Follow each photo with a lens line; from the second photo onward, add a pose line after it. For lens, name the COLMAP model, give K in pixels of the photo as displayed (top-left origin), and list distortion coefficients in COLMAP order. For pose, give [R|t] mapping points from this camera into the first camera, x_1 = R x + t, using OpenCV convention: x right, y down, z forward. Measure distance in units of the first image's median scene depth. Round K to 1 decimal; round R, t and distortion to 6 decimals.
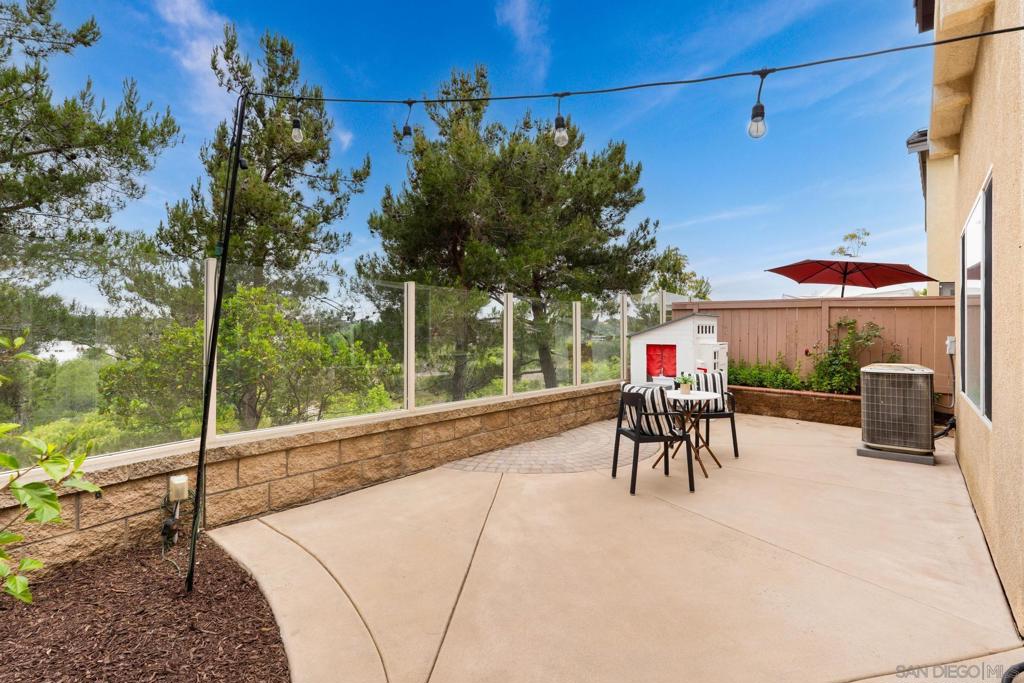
lens RADIAL K [[467.9, 0, 511.9], [0, 467.9, 335.7], [0, 0, 1]] dist [-0.005355, 0.000053]
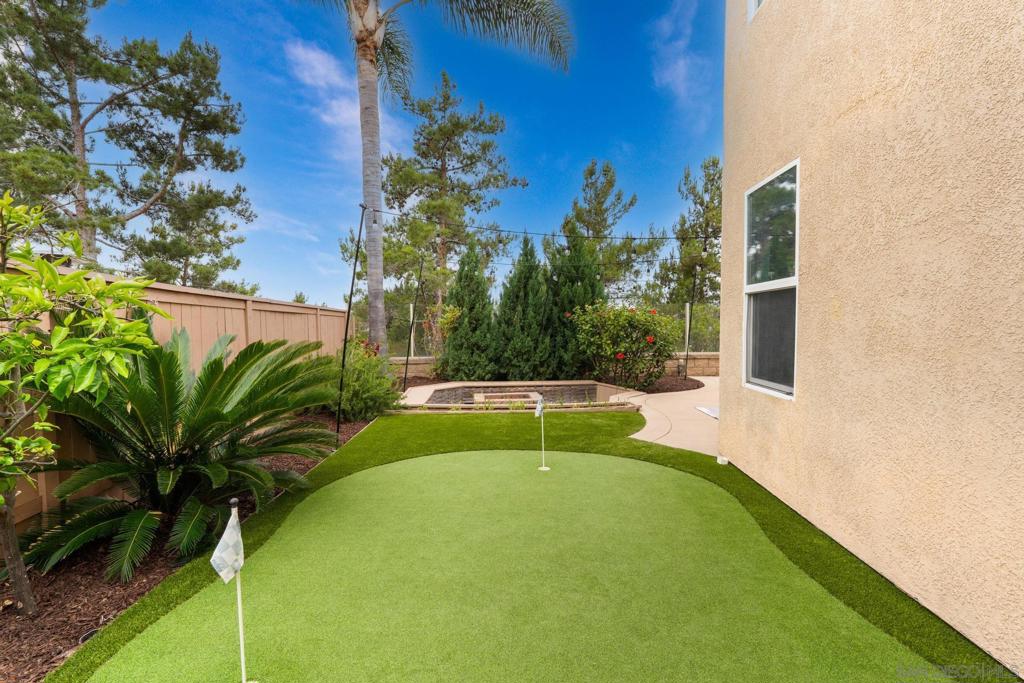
lens RADIAL K [[467.9, 0, 513.7], [0, 467.9, 342.0], [0, 0, 1]] dist [-0.005355, 0.000053]
pose [[0.637025, 0.016850, -0.770659, 0.578637], [0.013559, 0.999361, 0.033058, -0.005343], [0.770724, -0.031508, 0.636390, -1.053911]]
